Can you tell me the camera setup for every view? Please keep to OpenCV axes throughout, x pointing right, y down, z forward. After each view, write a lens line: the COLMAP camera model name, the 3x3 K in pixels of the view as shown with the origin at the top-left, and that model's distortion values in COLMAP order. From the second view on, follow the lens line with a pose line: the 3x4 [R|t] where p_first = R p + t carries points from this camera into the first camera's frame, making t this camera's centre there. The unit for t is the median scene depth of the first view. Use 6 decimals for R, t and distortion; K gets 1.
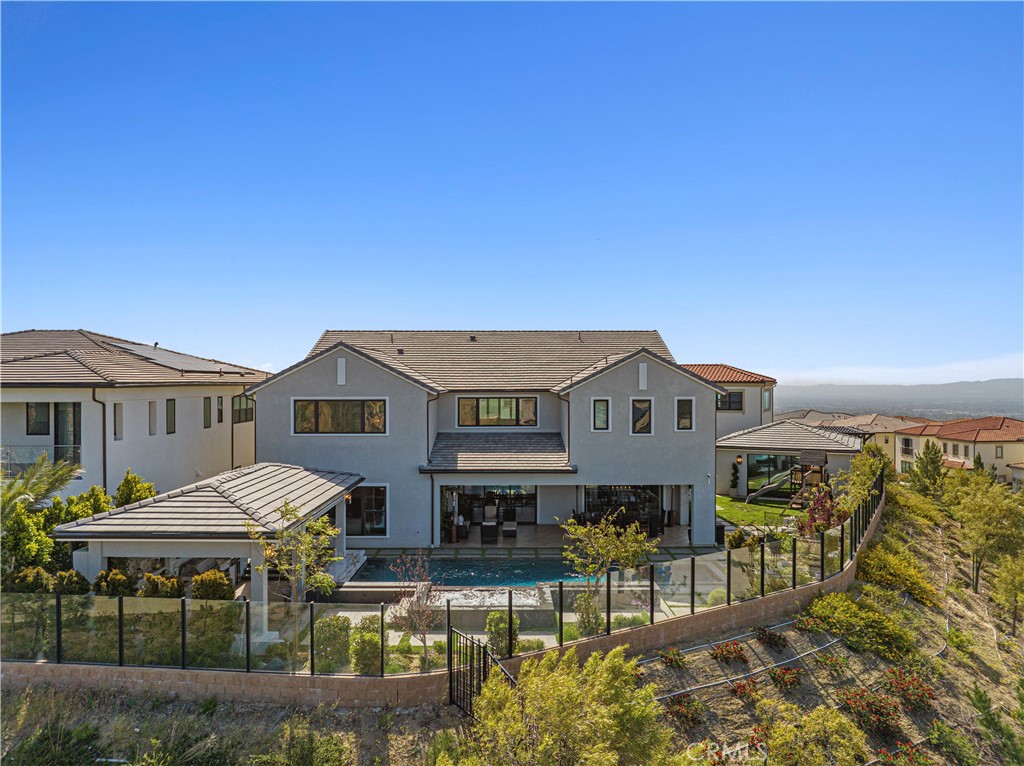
lens RADIAL K [[716.5, 0, 512.0], [0, 716.5, 383.0], [0, 0, 1]] dist [-0.038459, 0.002390]
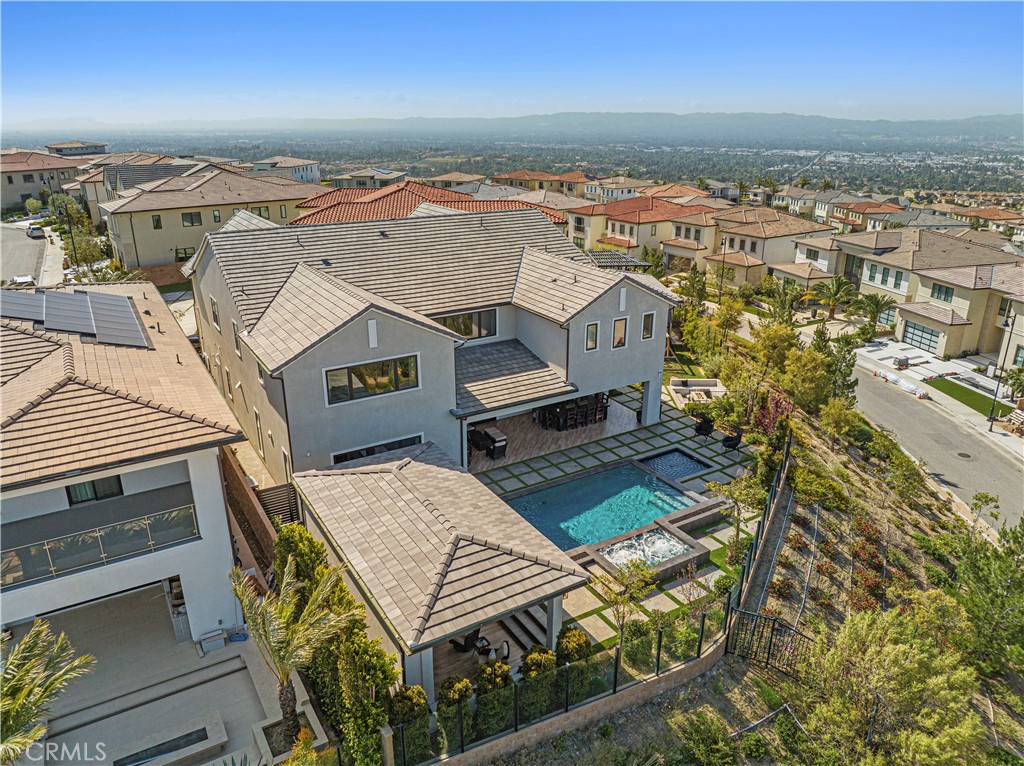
lens RADIAL K [[716.5, 0, 512.0], [0, 716.5, 383.0], [0, 0, 1]] dist [-0.038459, 0.002390]
pose [[0.860456, -0.175722, 0.478264, -0.539115], [-0.002193, 0.937362, 0.348349, -0.281882], [-0.509520, -0.300788, 0.806174, 0.128806]]
